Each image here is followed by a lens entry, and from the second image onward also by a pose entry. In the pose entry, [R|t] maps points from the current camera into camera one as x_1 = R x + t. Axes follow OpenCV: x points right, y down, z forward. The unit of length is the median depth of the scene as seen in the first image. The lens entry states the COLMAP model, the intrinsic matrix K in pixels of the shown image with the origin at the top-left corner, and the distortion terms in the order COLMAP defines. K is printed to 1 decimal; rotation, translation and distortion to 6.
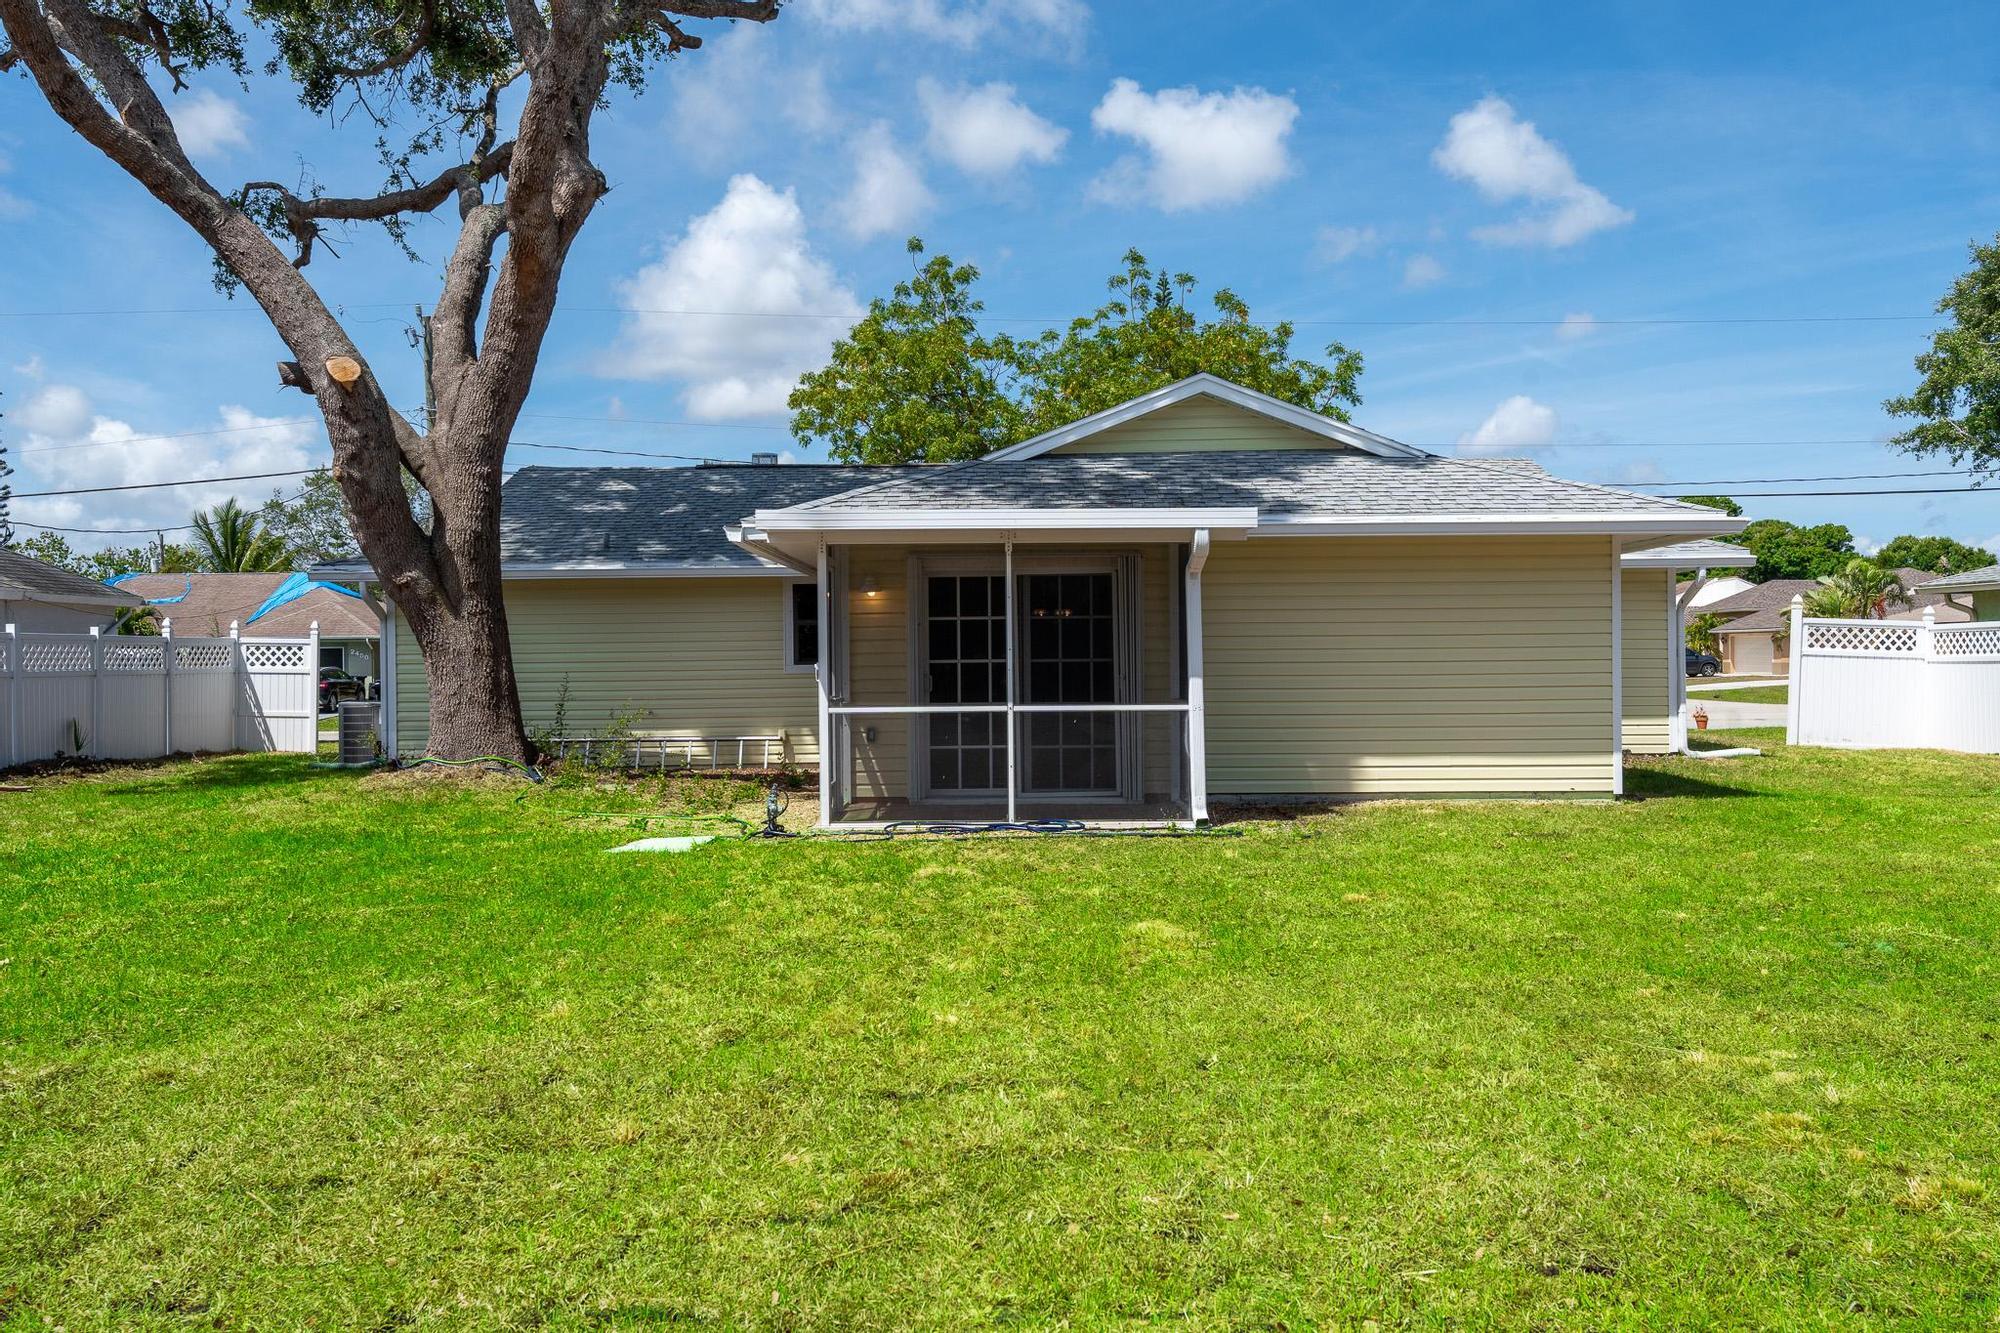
lens RADIAL K [[1660.9, 0, 1000.0], [0, 1660.9, 666.5], [0, 0, 1]] dist [-0.004296, -0.001758]
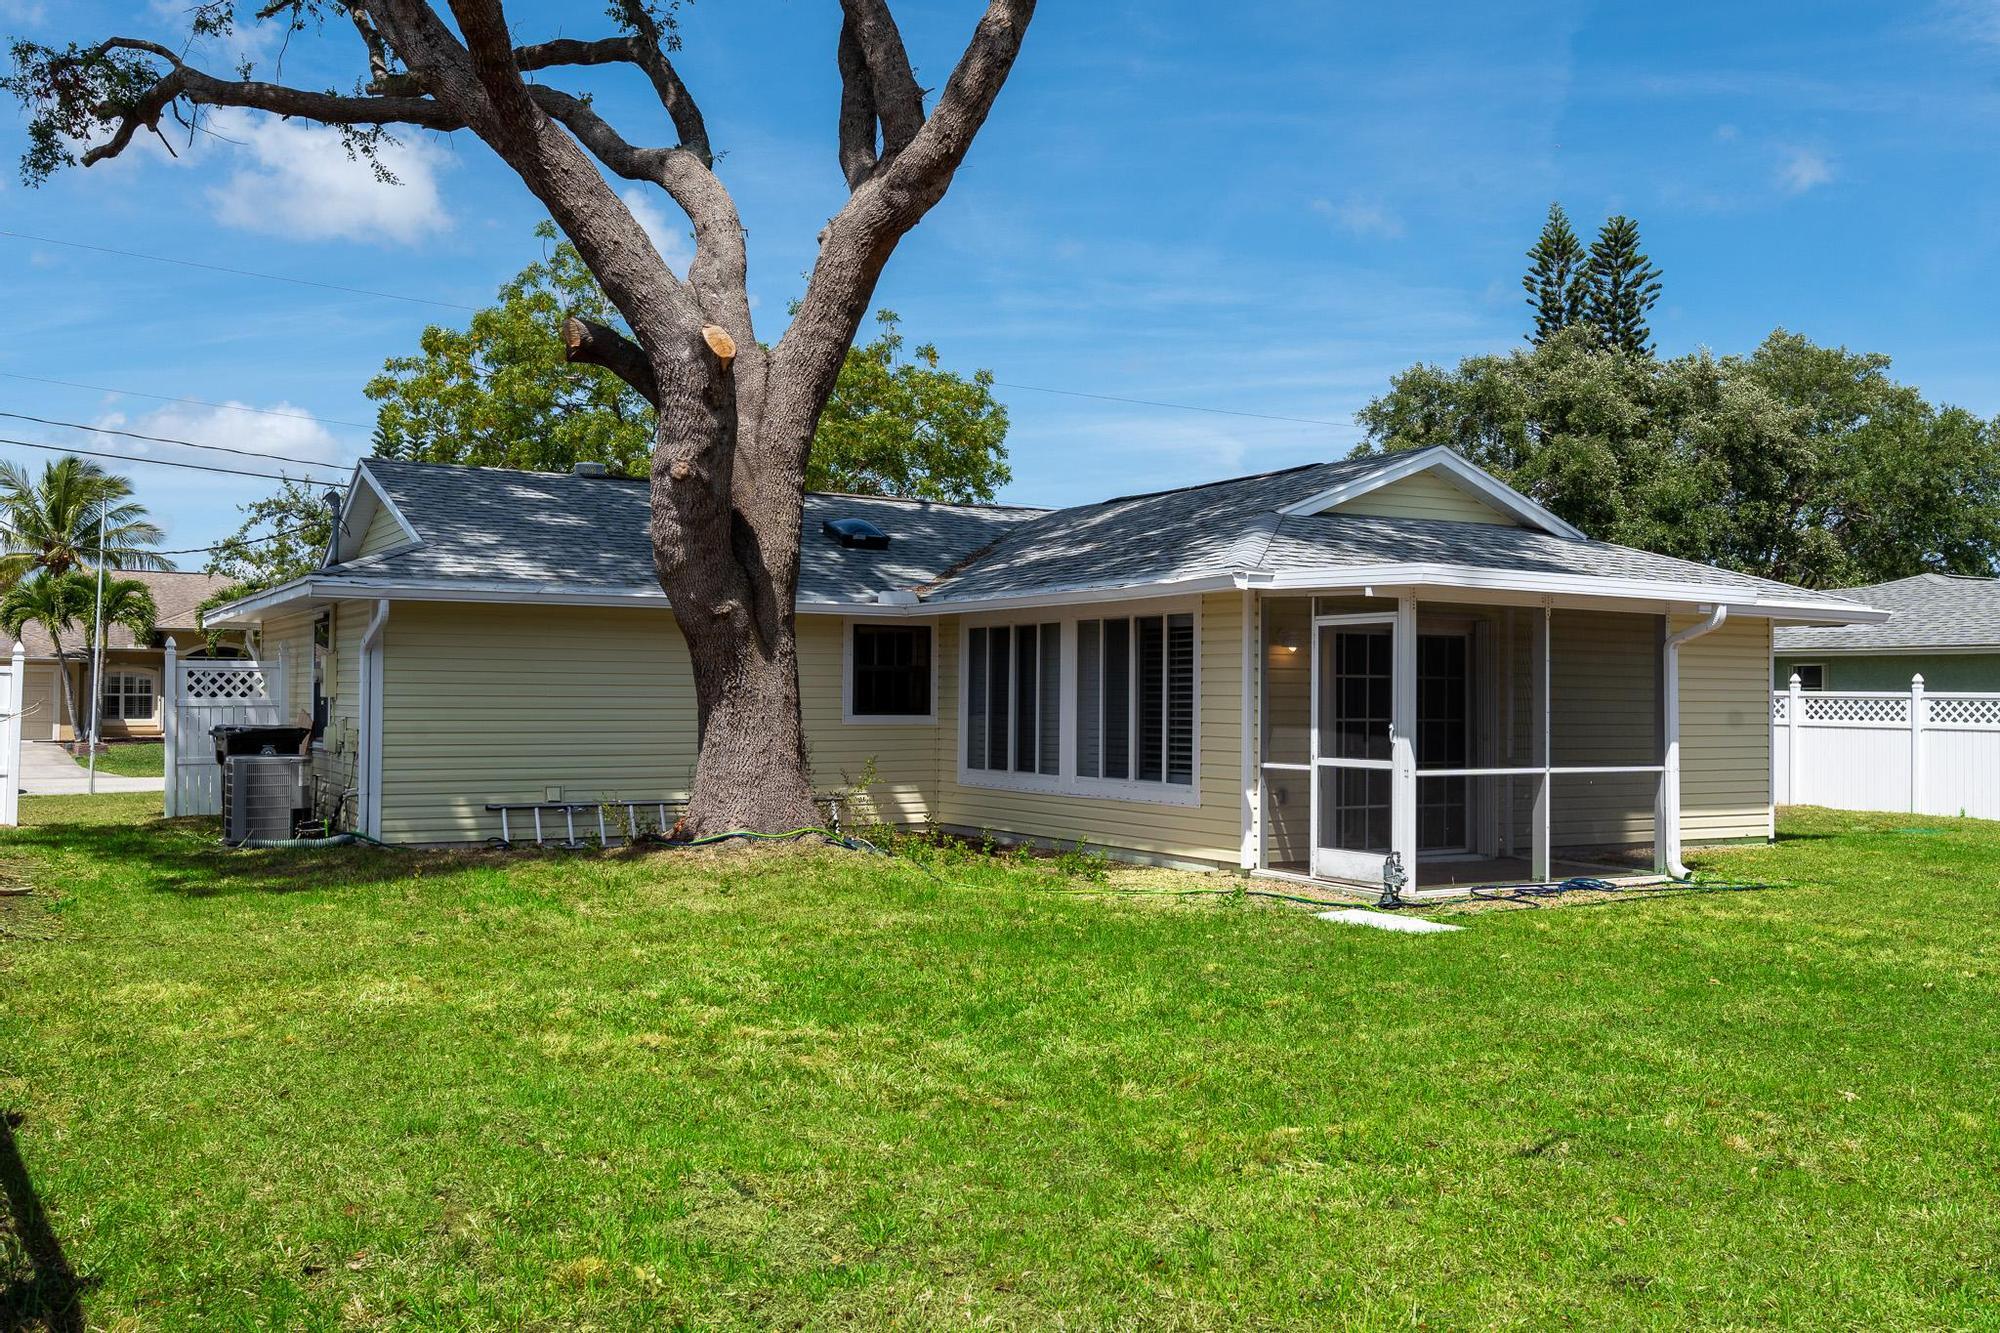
lens RADIAL K [[1747.6, 0, 1000.0], [0, 1747.6, 666.5], [0, 0, 1]] dist [0.001576, 0.001268]
pose [[0.847837, 0.027801, 0.529528, -0.709179], [-0.010195, 0.999295, -0.036142, 0.004774], [-0.530159, 0.025244, 0.847522, 0.221079]]
